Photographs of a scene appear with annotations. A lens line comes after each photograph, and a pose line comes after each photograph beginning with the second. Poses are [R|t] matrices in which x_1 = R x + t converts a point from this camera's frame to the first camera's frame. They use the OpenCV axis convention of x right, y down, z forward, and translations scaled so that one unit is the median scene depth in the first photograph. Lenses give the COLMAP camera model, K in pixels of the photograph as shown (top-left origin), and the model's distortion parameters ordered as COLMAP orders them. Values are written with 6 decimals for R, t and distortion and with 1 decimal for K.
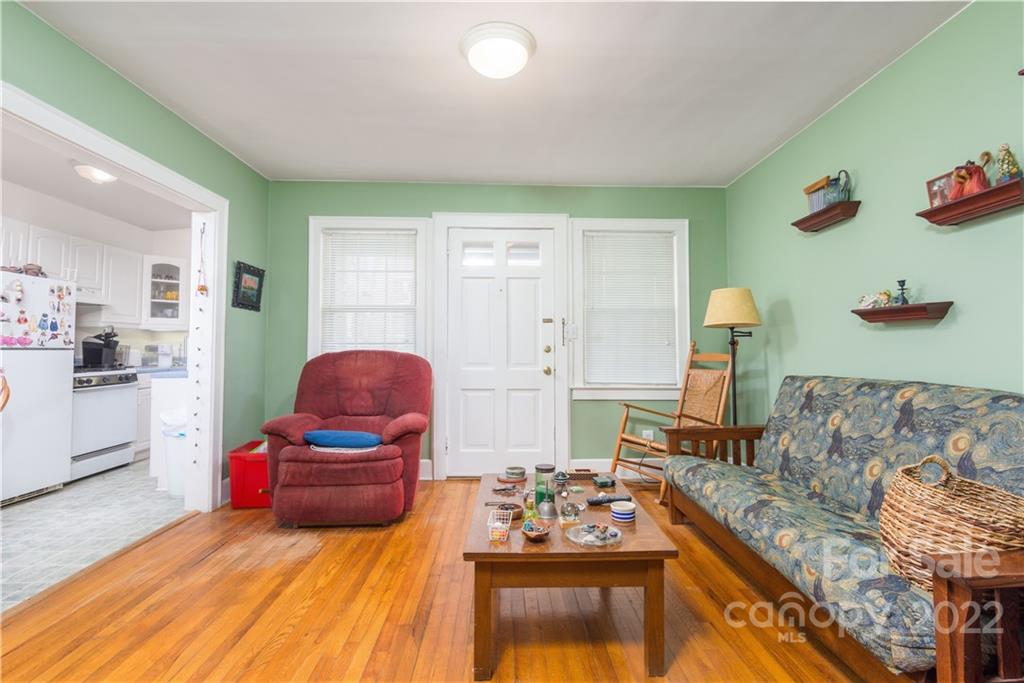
lens RADIAL K [[500.6, 0, 519.4], [0, 500.6, 332.9], [0, 0, 1]] dist [0.001056, -0.005448]
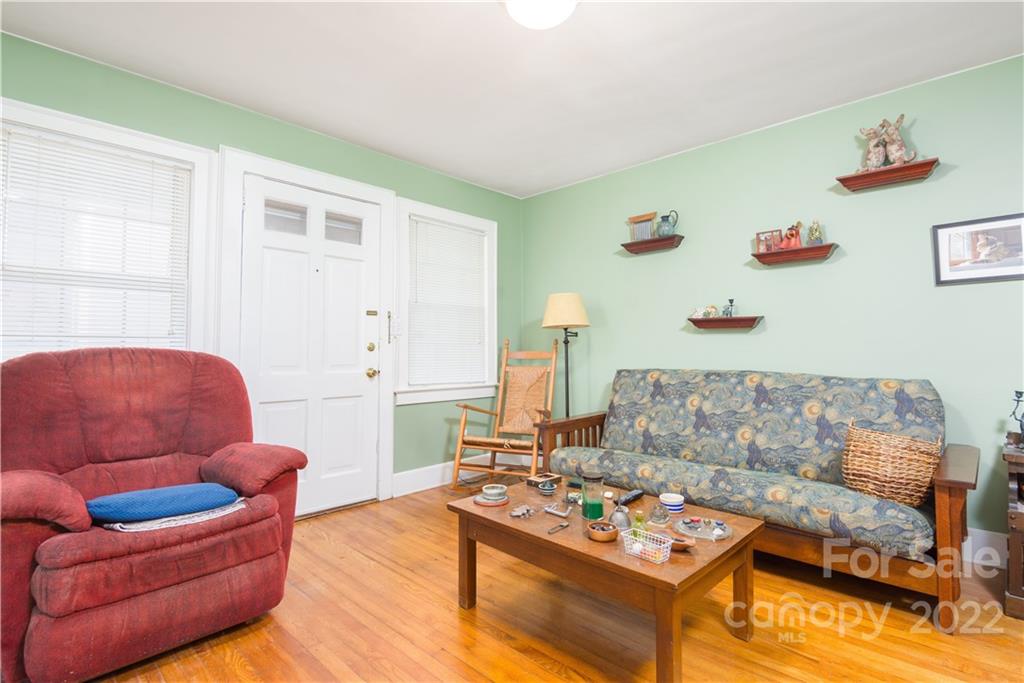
lens RADIAL K [[500.6, 0, 520.4], [0, 500.6, 334.5], [0, 0, 1]] dist [0.001056, -0.005448]
pose [[0.708927, 0.020253, 0.704991, -0.415221], [-0.025563, 0.999669, -0.003013, 0.008584], [-0.704819, -0.015886, 0.709209, 0.265294]]
